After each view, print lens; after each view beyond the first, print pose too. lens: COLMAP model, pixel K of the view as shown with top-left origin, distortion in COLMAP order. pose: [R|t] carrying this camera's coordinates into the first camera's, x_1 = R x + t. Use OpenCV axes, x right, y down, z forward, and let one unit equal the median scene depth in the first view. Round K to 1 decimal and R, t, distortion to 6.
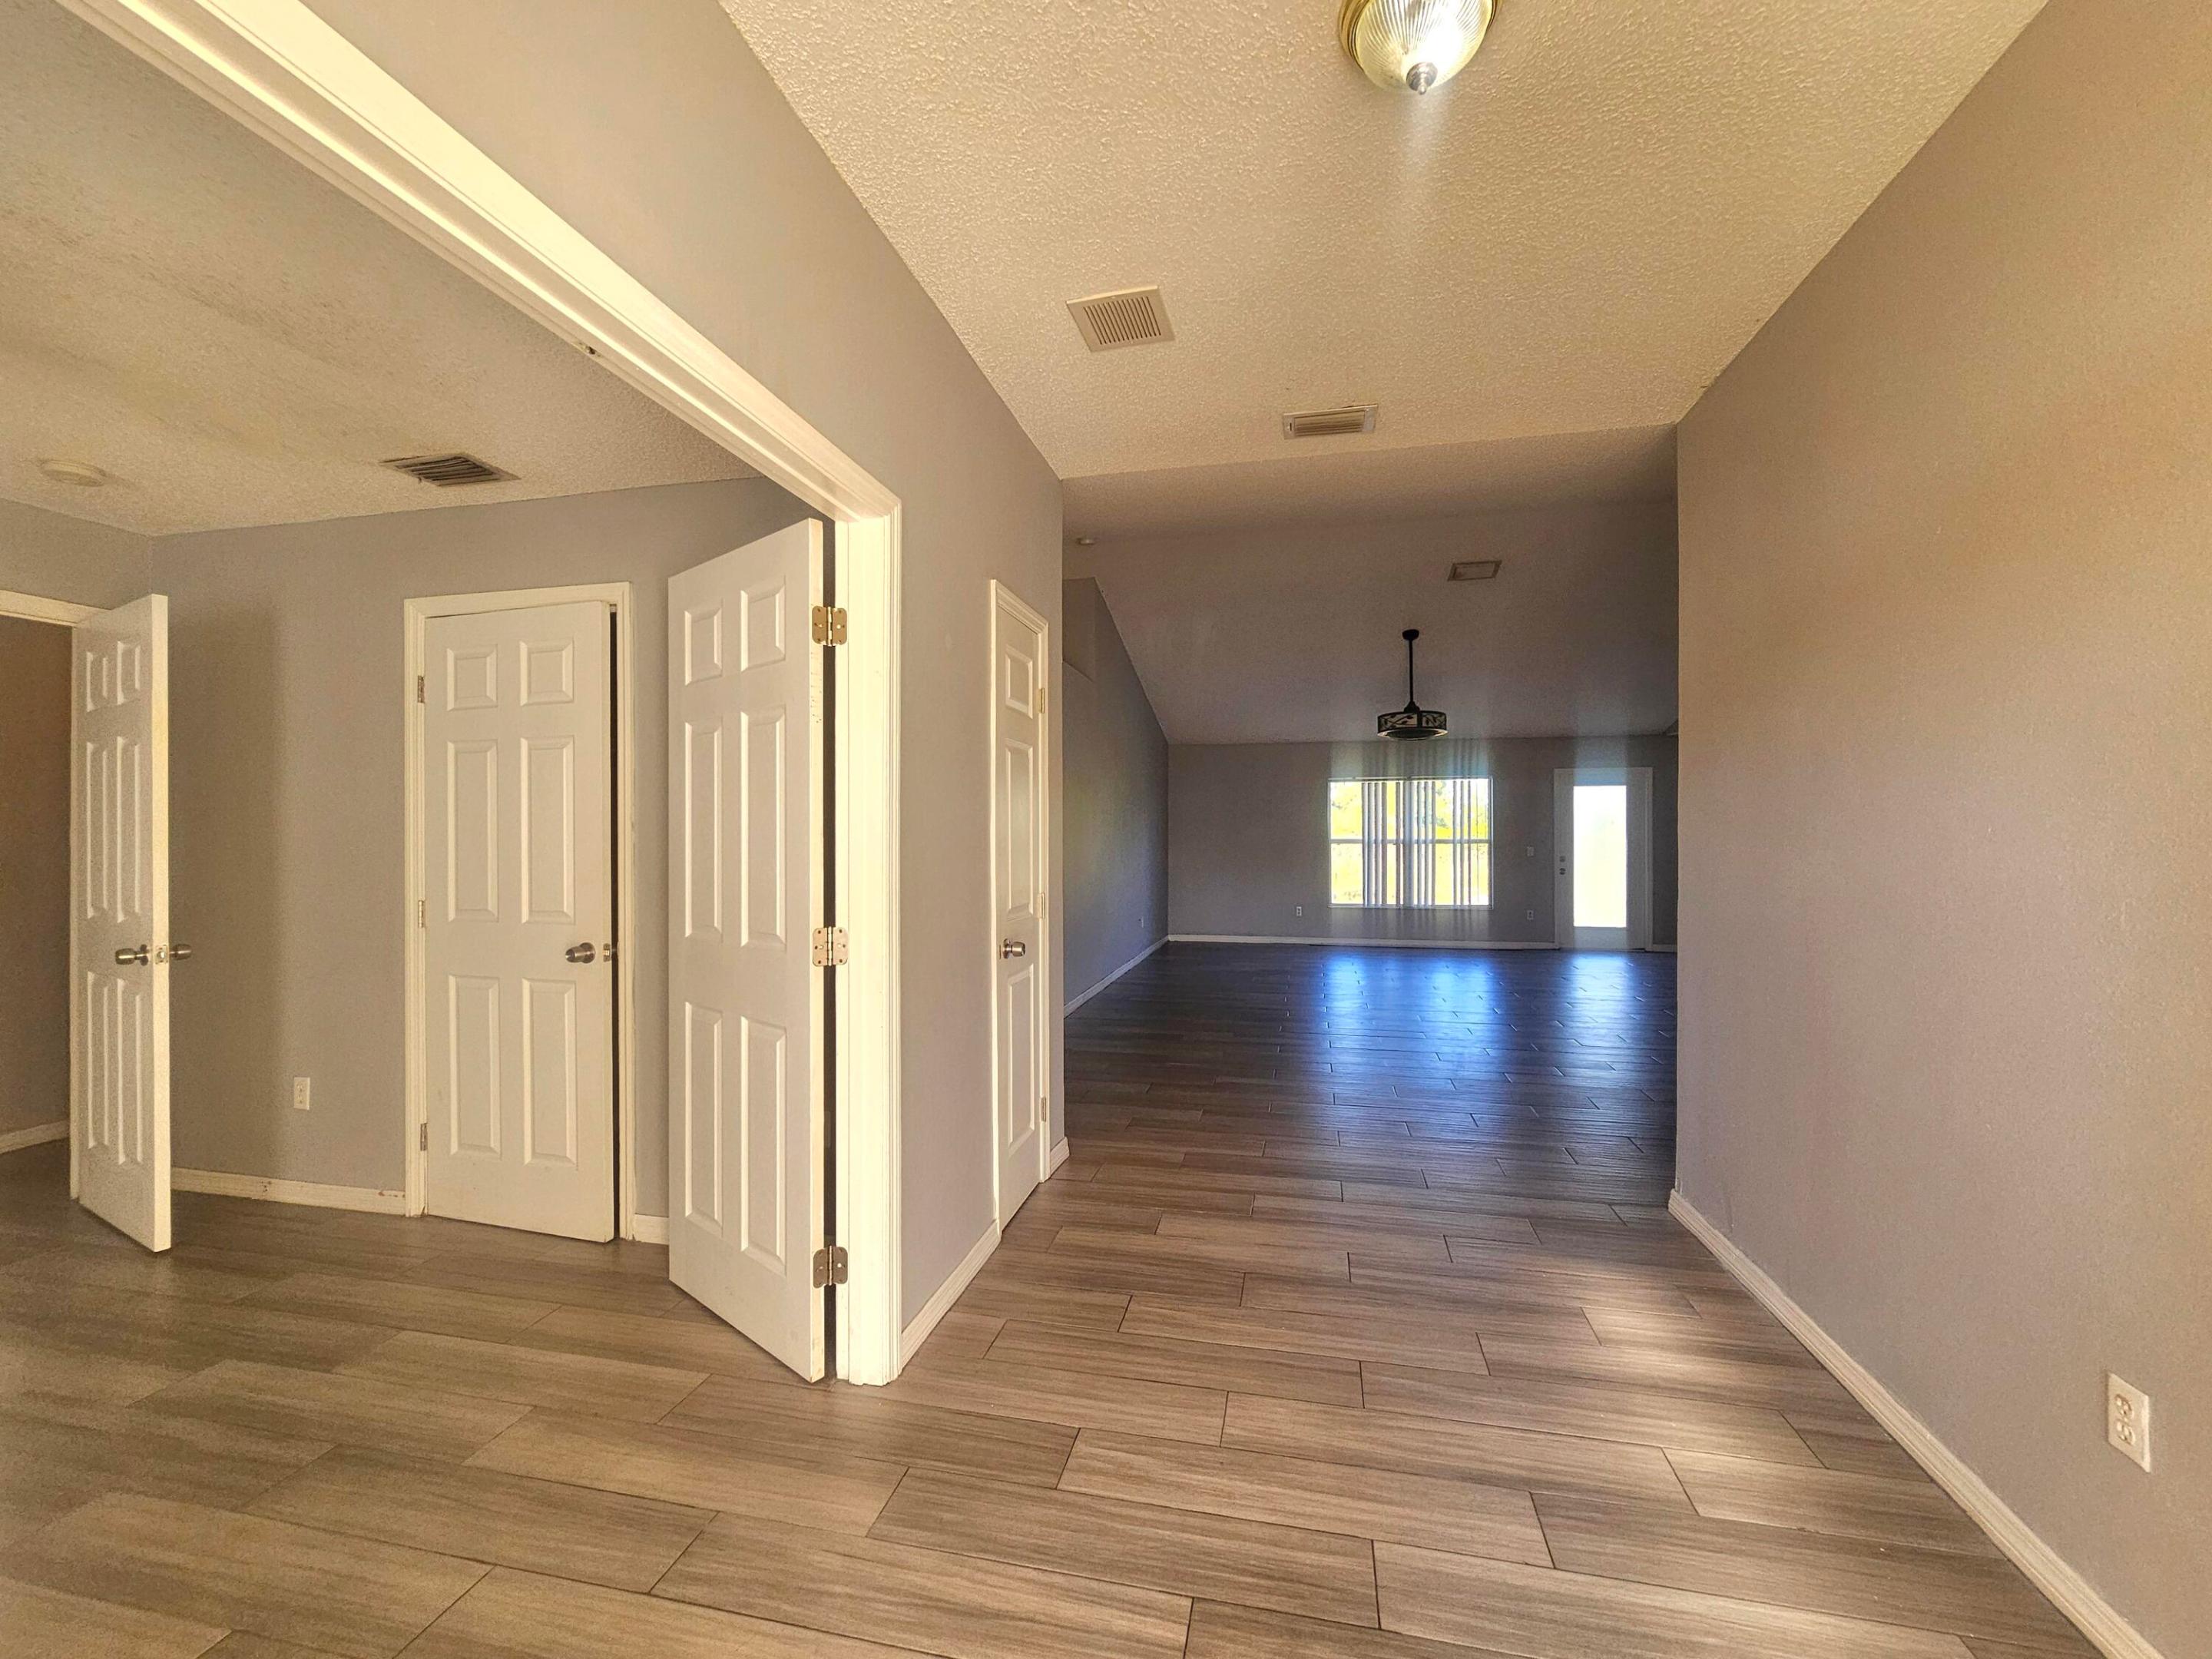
lens RADIAL K [[908.5, 0, 1113.5], [0, 908.5, 834.2], [0, 0, 1]] dist [-0.004265, -0.000435]
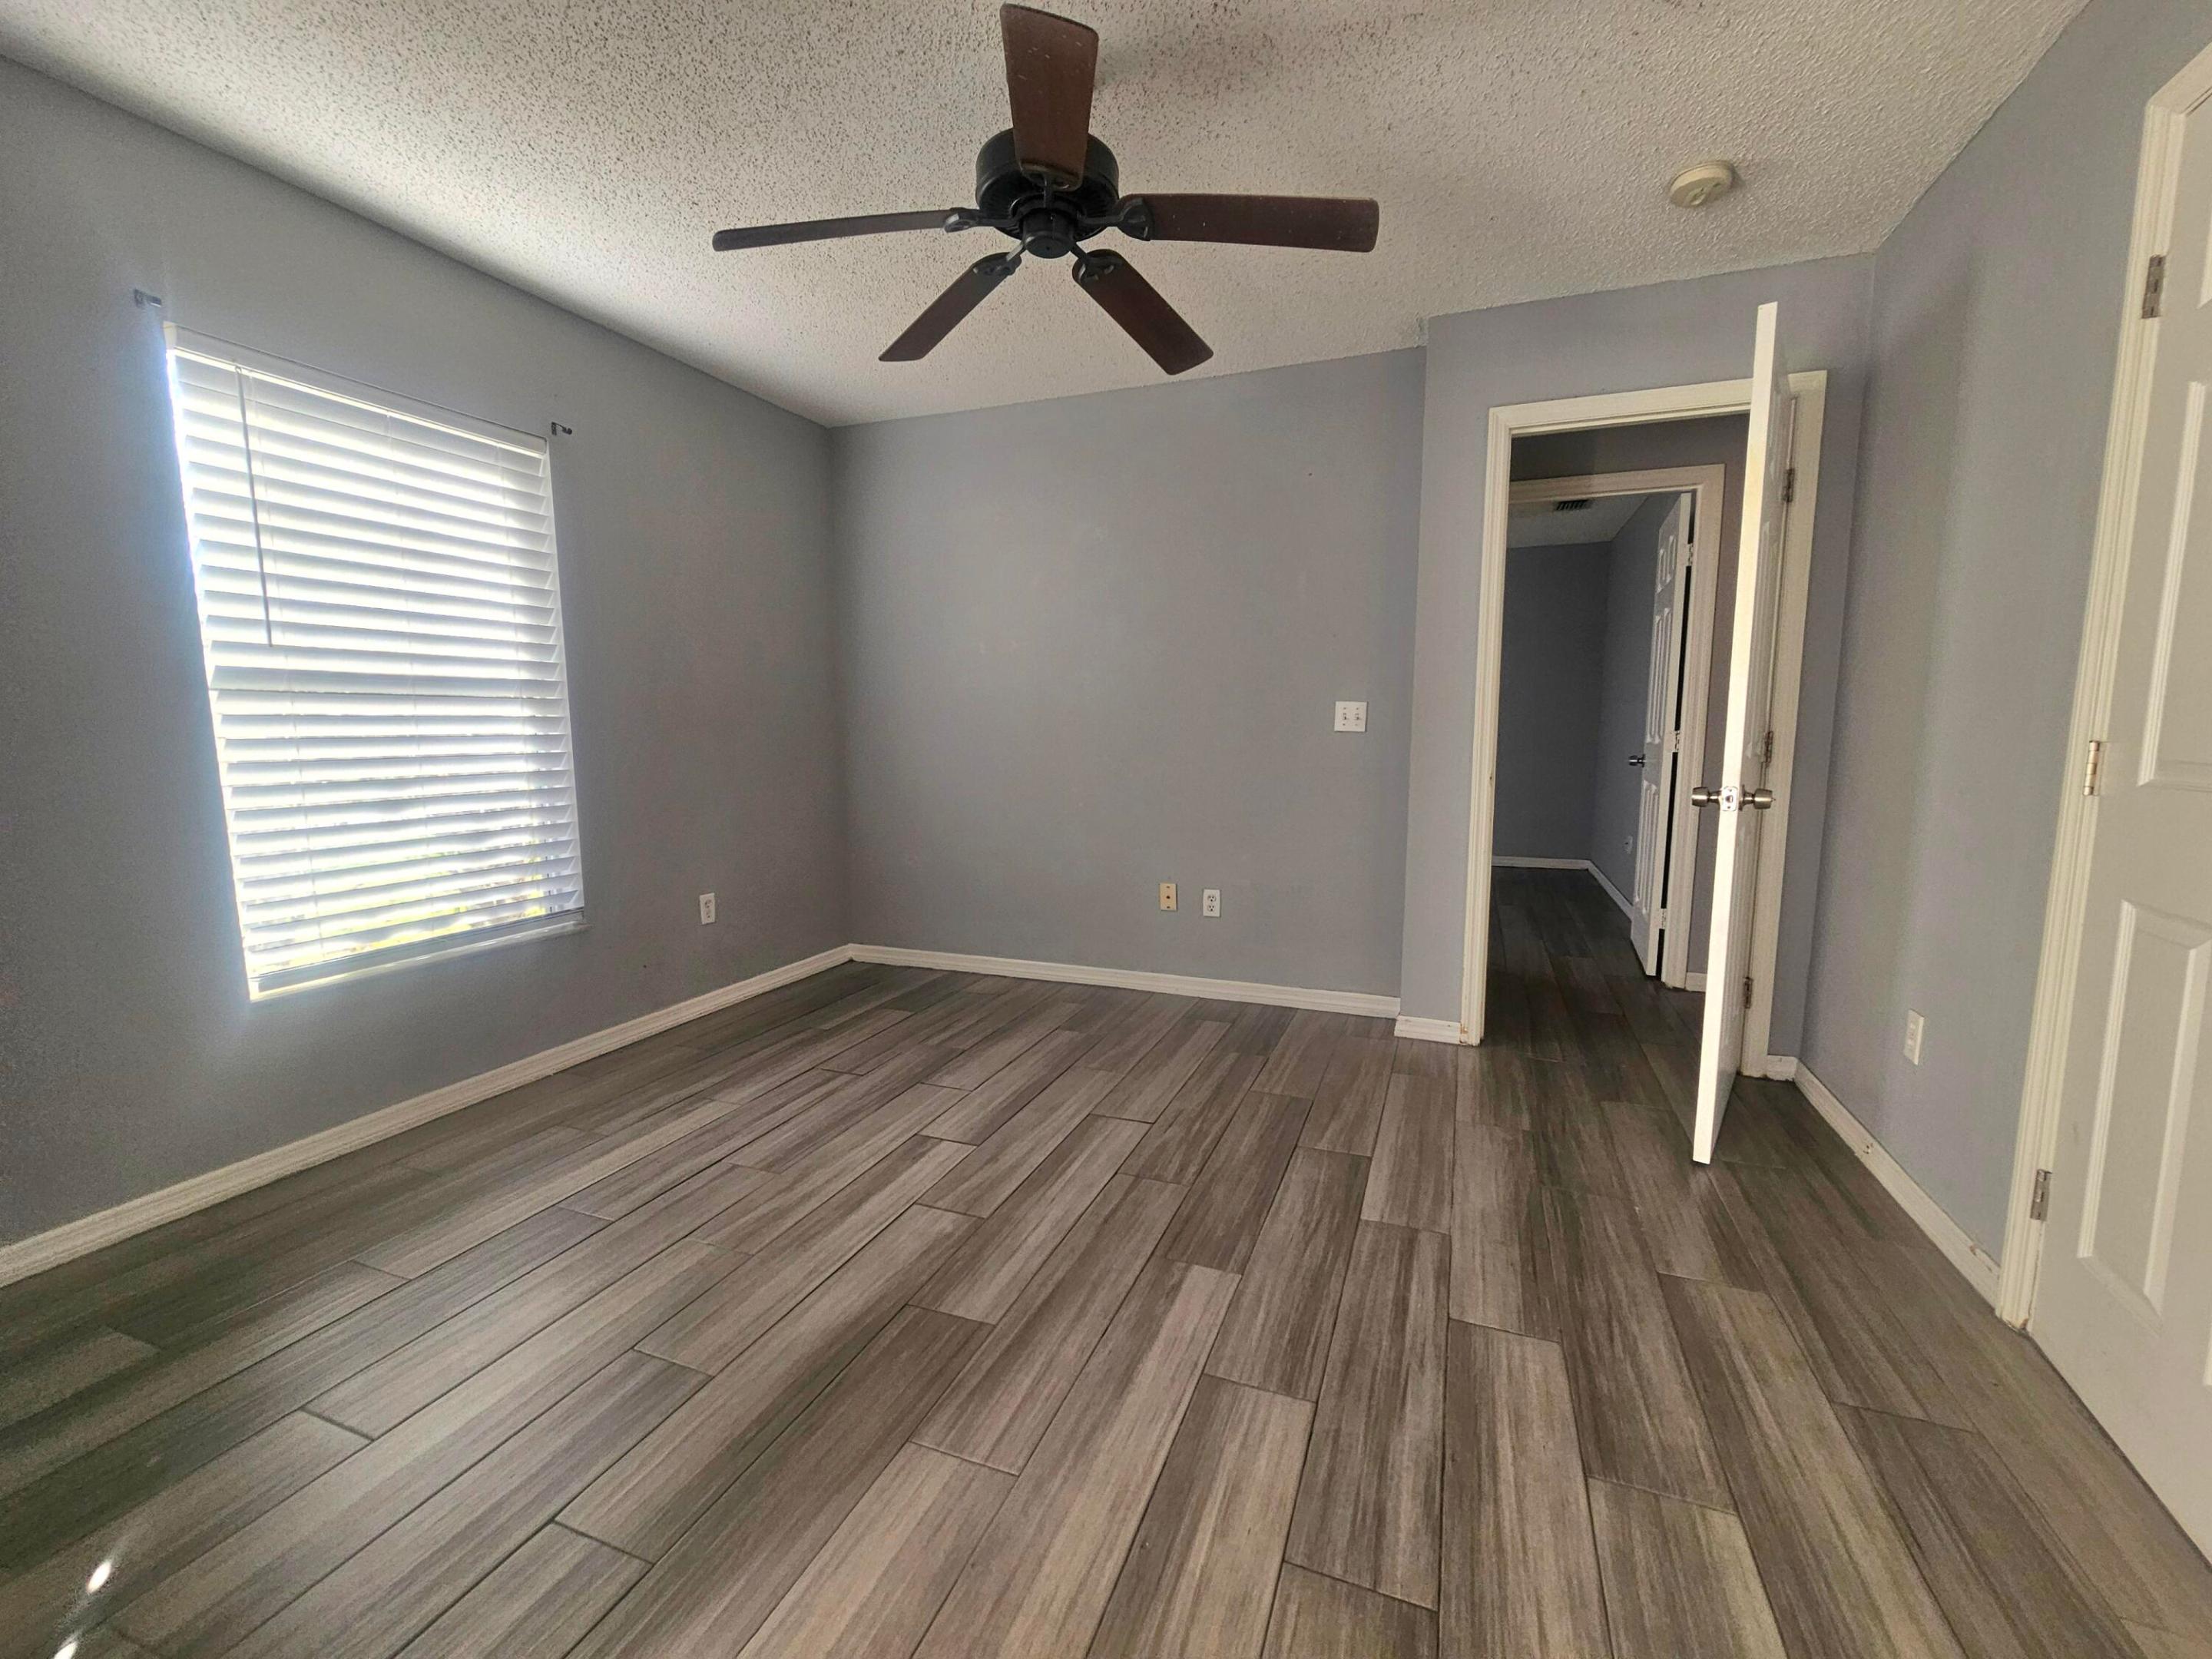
lens RADIAL K [[908.5, 0, 1113.5], [0, 908.5, 834.2], [0, 0, 1]] dist [-0.004265, -0.000435]
pose [[-0.149173, 0.123423, -0.981078, -0.200553], [0.001122, 0.992200, 0.124651, 0.062989], [0.988811, 0.017494, -0.148148, 0.562007]]
